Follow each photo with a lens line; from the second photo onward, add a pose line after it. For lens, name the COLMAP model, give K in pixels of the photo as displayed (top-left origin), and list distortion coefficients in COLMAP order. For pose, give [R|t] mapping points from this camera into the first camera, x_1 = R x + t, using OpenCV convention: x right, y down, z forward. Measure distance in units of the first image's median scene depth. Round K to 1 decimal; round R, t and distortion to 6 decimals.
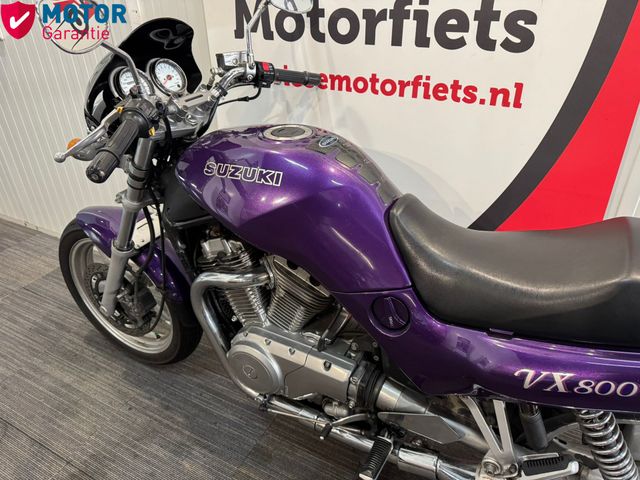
lens RADIAL K [[454.0, 0, 320.4], [0, 454.0, 232.7], [0, 0, 1]] dist [0.032806, -0.050741]
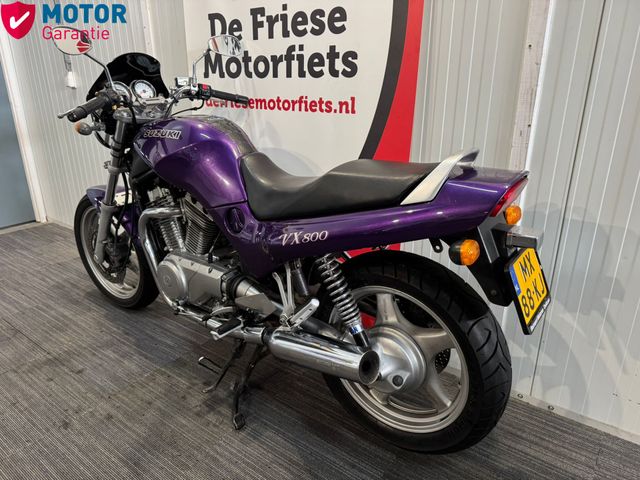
lens RADIAL K [[455.9, 0, 322.1], [0, 455.9, 242.0], [0, 0, 1]] dist [0.034446, -0.052160]
pose [[0.987512, 0.070943, -0.140667, 0.539149], [-0.094281, 0.981456, -0.166897, 0.385491], [0.126218, 0.178075, 0.975888, -0.397099]]
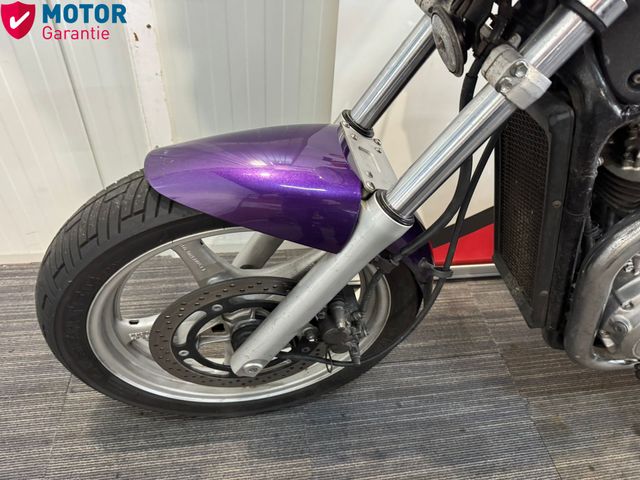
lens RADIAL K [[455.9, 0, 322.1], [0, 455.9, 242.0], [0, 0, 1]] dist [0.034446, -0.052160]
pose [[0.793269, -0.353271, 0.495907, -0.788814], [0.203425, 0.921441, 0.331006, -0.105313], [-0.573884, -0.161697, 0.802814, 0.818856]]
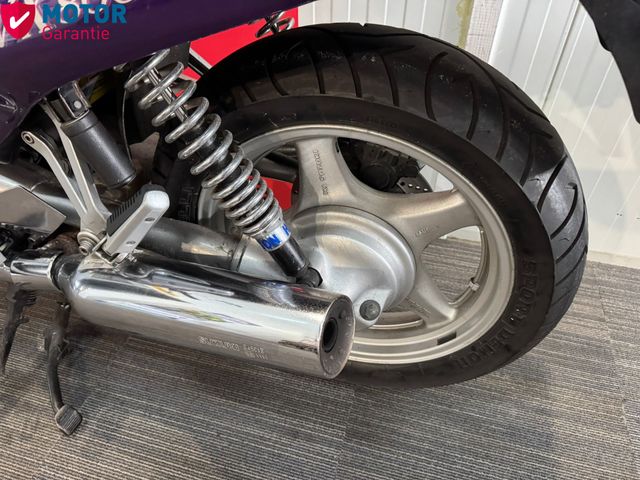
lens RADIAL K [[455.9, 0, 322.1], [0, 455.9, 242.0], [0, 0, 1]] dist [0.034446, -0.052160]
pose [[0.975526, -0.132759, 0.175283, 0.448700], [0.091823, 0.970287, 0.223858, 0.306959], [-0.199794, -0.202284, 0.958730, 0.248275]]
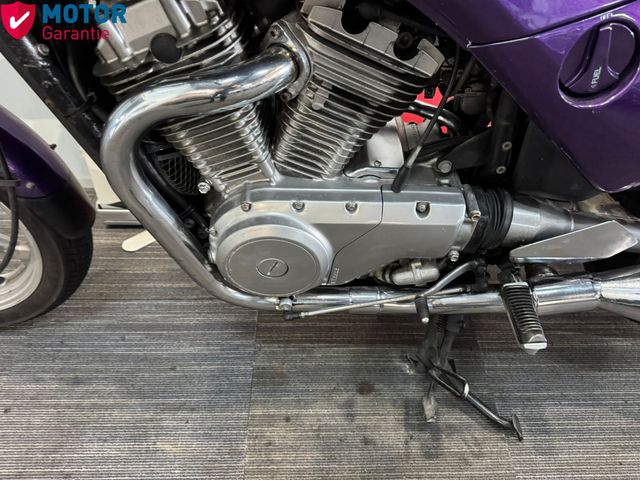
lens RADIAL K [[454.0, 0, 320.4], [0, 454.0, 232.7], [0, 0, 1]] dist [0.032806, -0.050741]
pose [[0.869848, -0.317384, 0.377665, -0.297781], [0.195209, 0.924521, 0.327343, 0.099106], [-0.453053, -0.211015, 0.866150, 0.514270]]
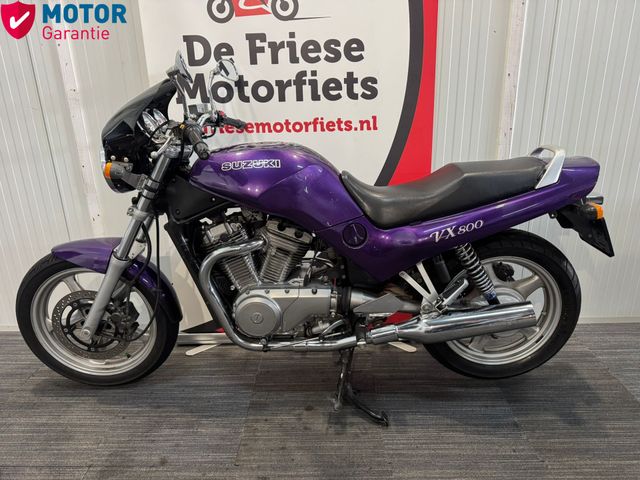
lens RADIAL K [[445.0, 0, 318.9], [0, 445.0, 241.0], [0, 0, 1]] dist [0.050147, -0.058840]
pose [[0.890013, -0.144073, 0.432574, -0.540044], [0.230266, 0.960909, -0.153727, 0.334297], [-0.393517, 0.236426, 0.888396, -0.328529]]
